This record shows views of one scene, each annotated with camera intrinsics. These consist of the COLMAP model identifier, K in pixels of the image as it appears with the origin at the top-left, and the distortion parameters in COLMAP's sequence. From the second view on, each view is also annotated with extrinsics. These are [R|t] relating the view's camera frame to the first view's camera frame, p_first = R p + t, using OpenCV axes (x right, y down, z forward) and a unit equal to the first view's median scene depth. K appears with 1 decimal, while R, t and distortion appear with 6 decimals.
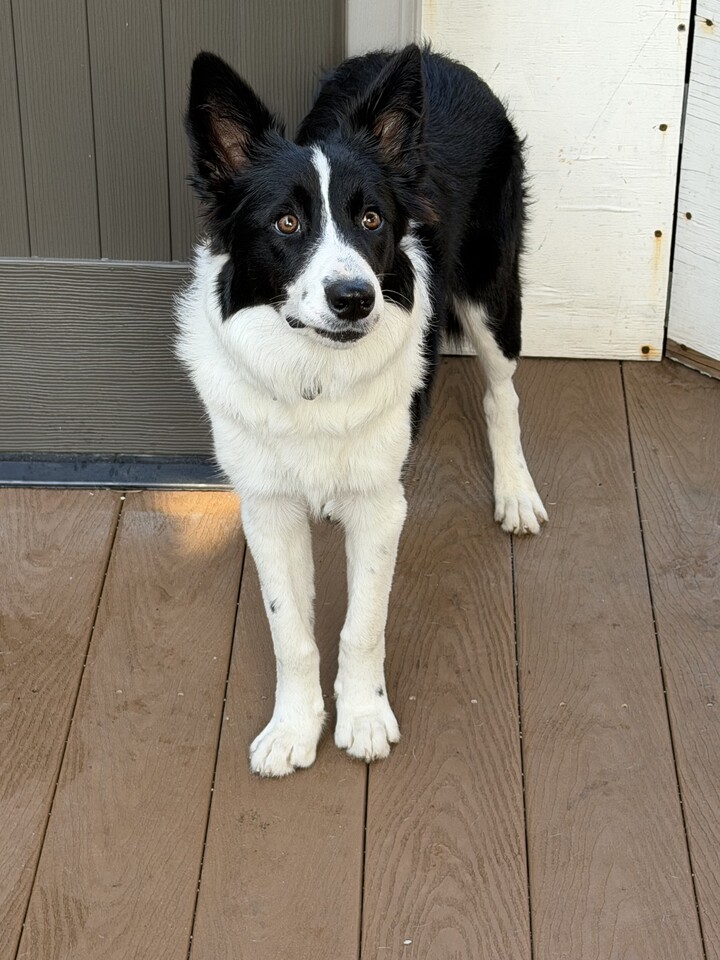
lens RADIAL K [[2273.6, 0, 360.5], [0, 2273.6, 481.4], [0, 0, 1]] dist [0.121344, 0.000000]
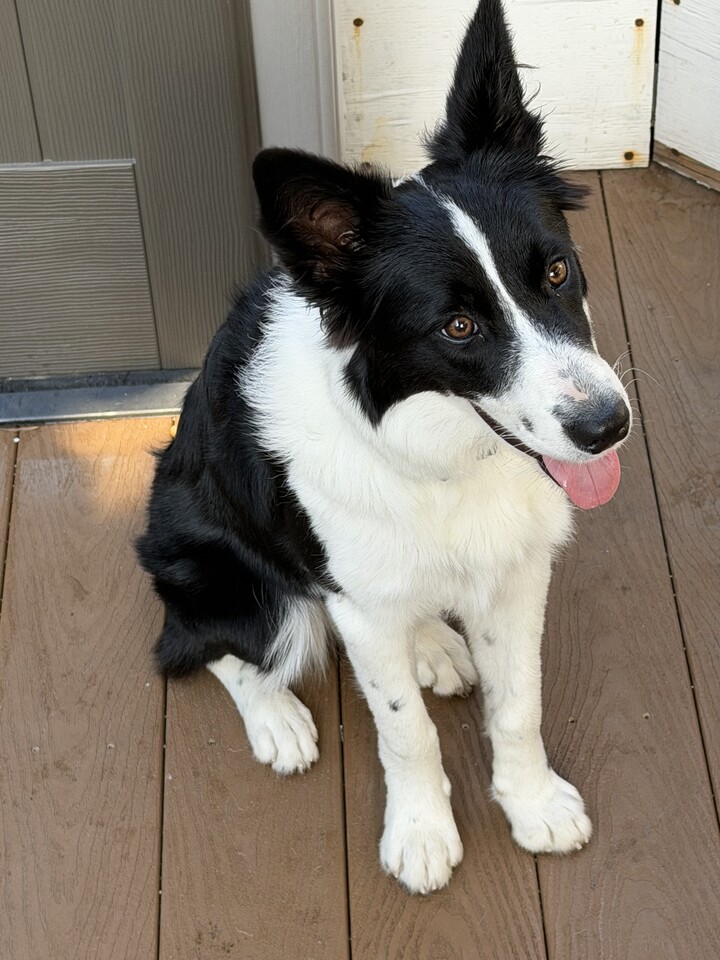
lens RADIAL K [[2273.6, 0, 359.3], [0, 2273.6, 479.6], [0, 0, 1]] dist [0.121344, 0.000000]
pose [[0.996363, -0.083812, 0.015396, 0.005501], [0.077863, 0.968839, 0.235136, -0.166378], [-0.034623, -0.233082, 0.971841, 0.192587]]
